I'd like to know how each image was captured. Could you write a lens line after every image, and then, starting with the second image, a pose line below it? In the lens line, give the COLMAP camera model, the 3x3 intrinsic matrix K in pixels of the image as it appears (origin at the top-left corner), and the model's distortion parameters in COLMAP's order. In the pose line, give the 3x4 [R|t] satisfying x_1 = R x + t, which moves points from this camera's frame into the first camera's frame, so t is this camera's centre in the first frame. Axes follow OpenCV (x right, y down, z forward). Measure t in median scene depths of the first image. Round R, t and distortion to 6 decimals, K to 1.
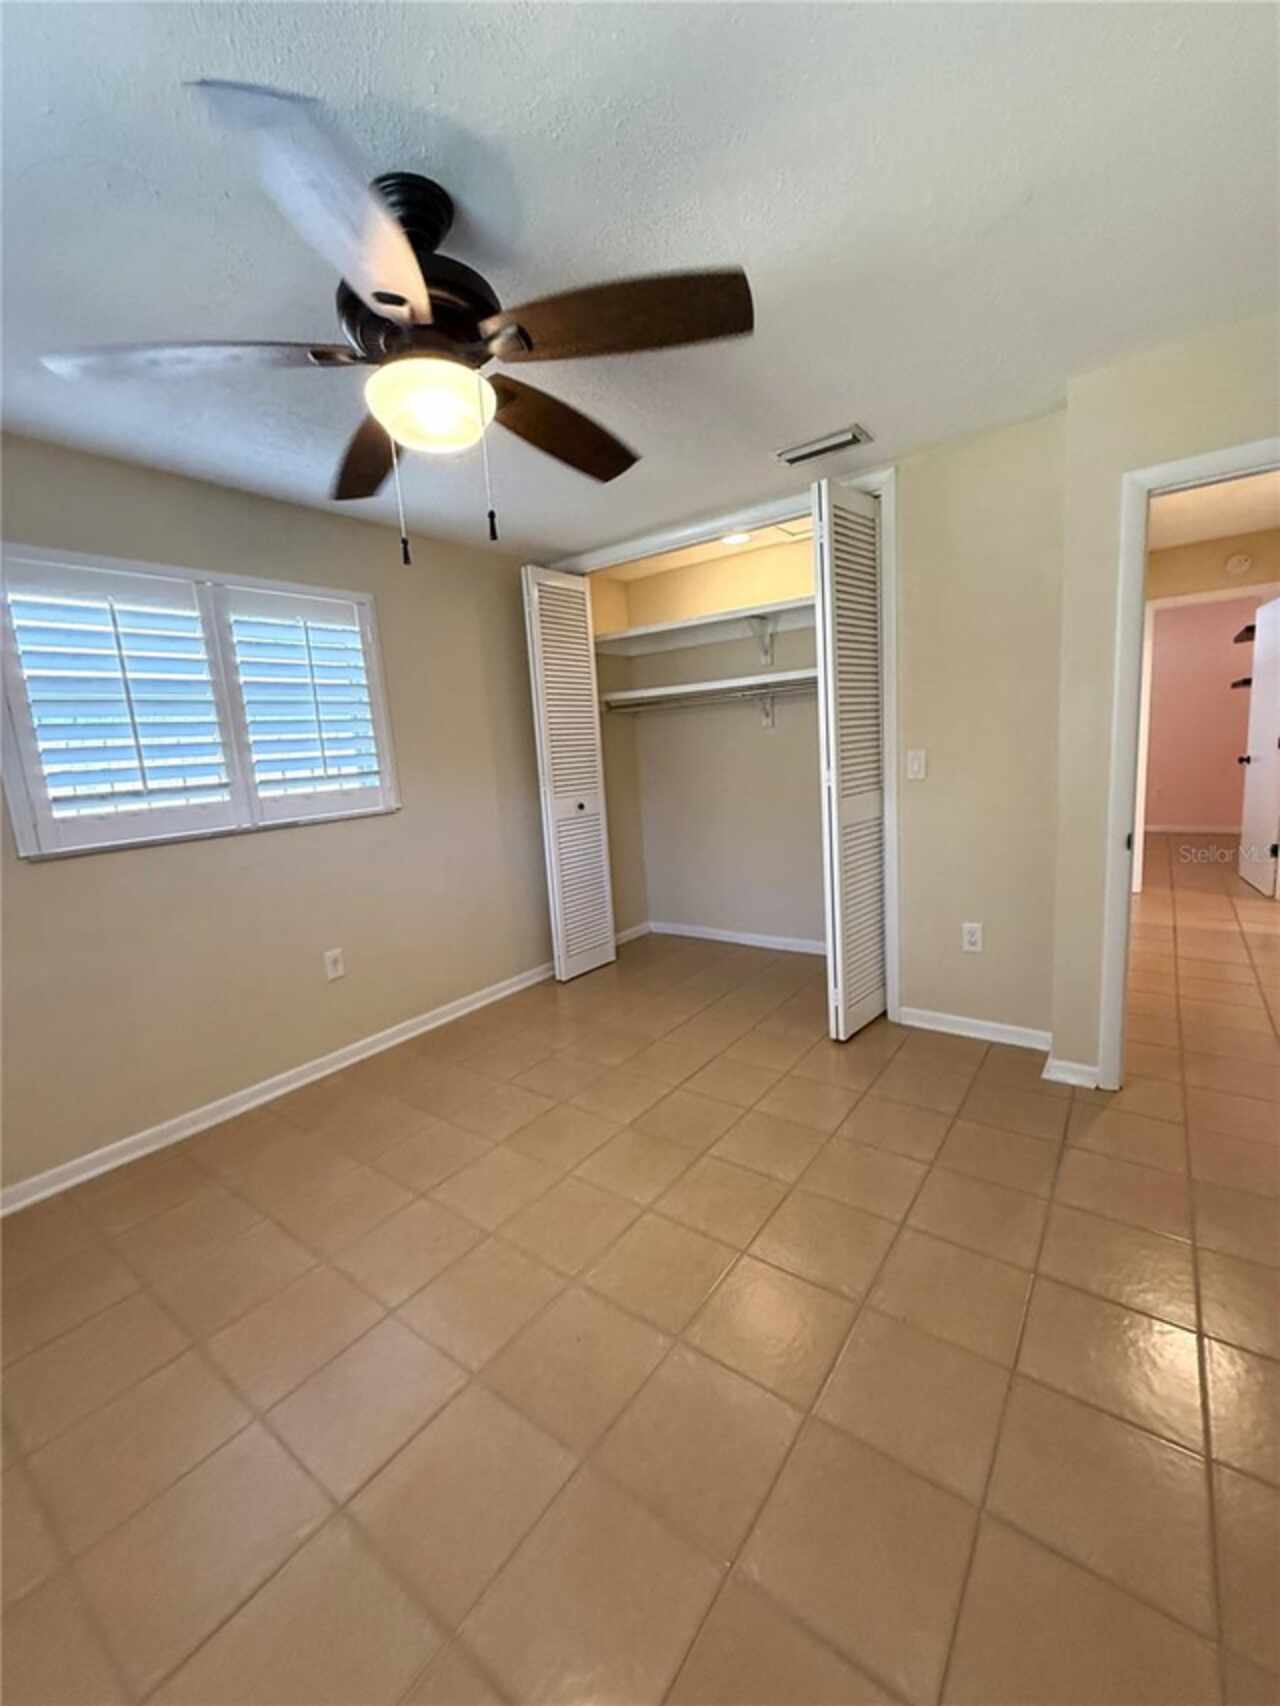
lens RADIAL K [[684.8, 0, 644.9], [0, 684.8, 851.5], [0, 0, 1]] dist [-0.001910, 0.000873]
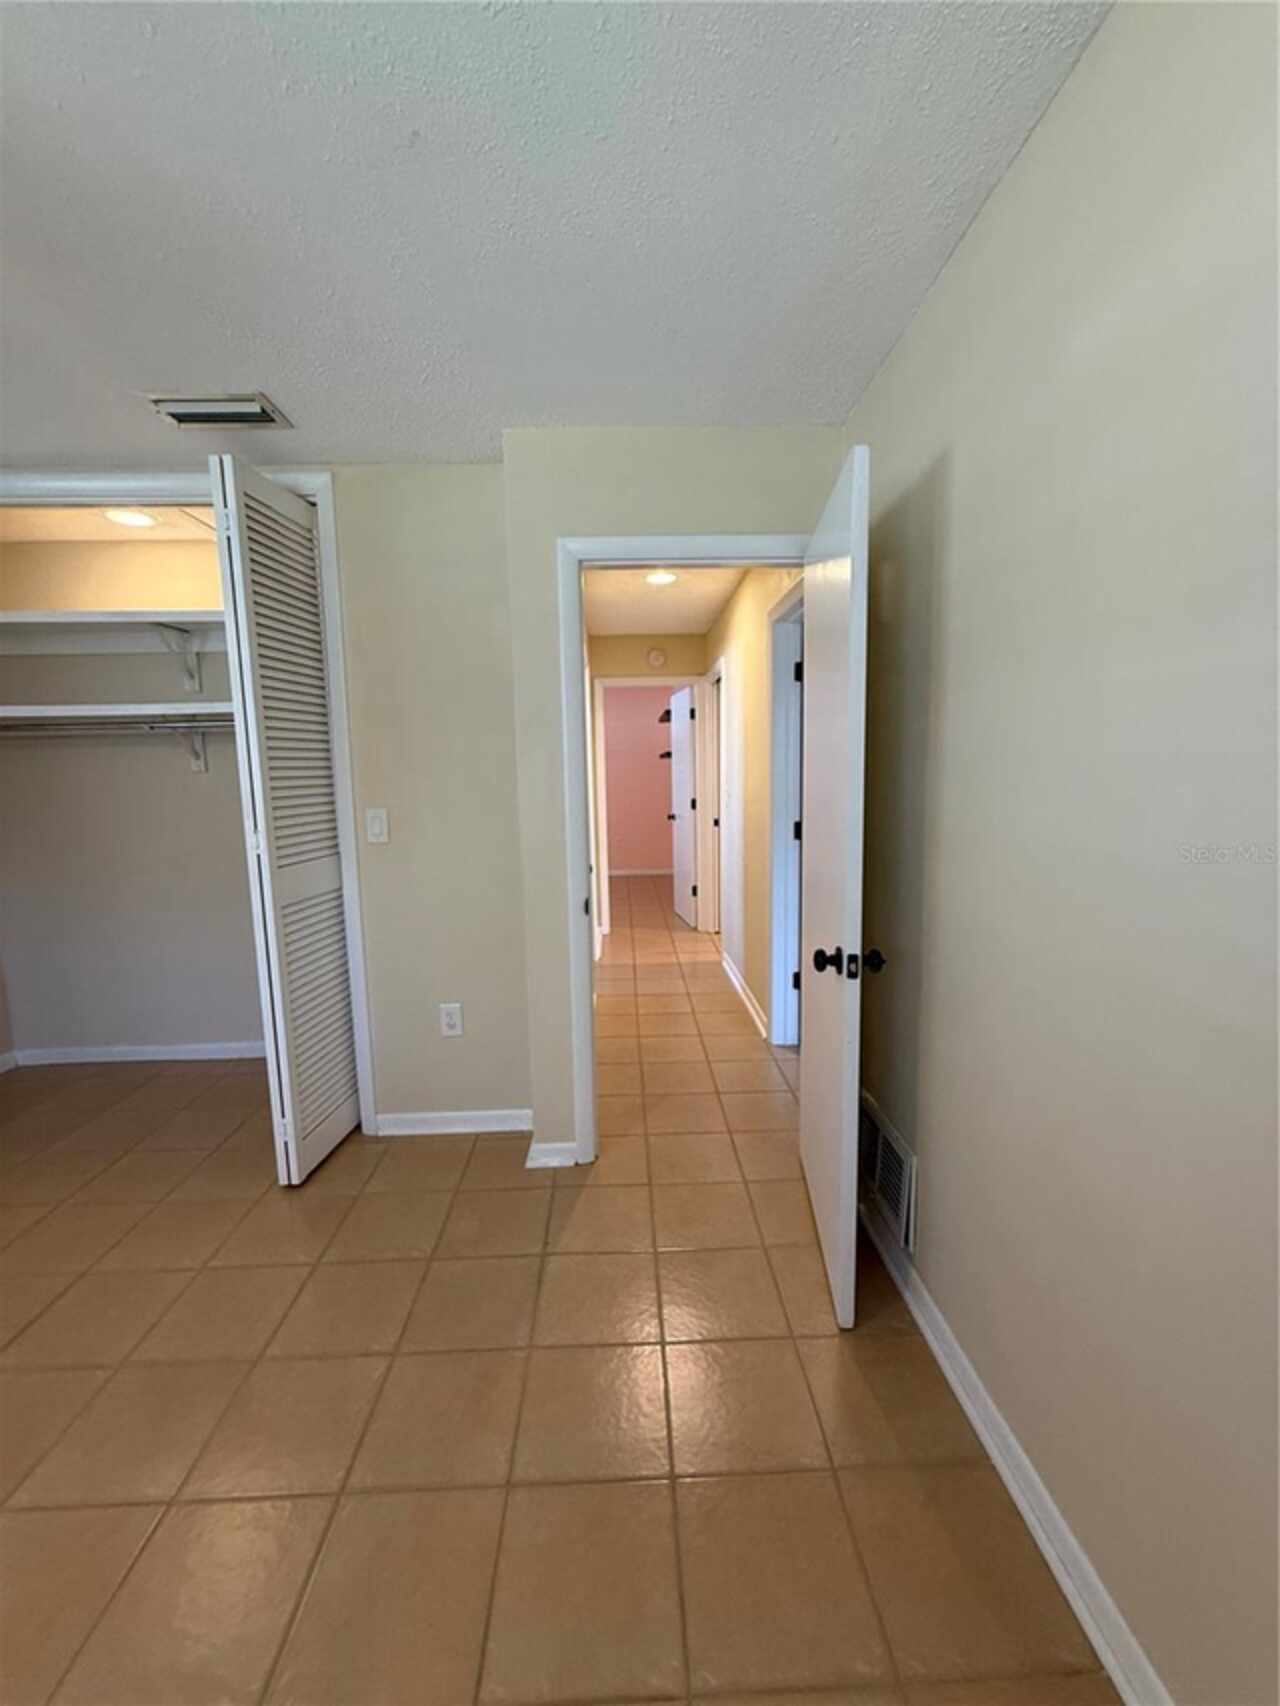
lens RADIAL K [[684.8, 0, 642.8], [0, 684.8, 856.1], [0, 0, 1]] dist [-0.001910, 0.000873]
pose [[0.782520, -0.027609, 0.622013, 0.124119], [0.066146, 0.997049, -0.038959, -0.034099], [-0.619102, 0.071630, 0.782037, 0.134192]]
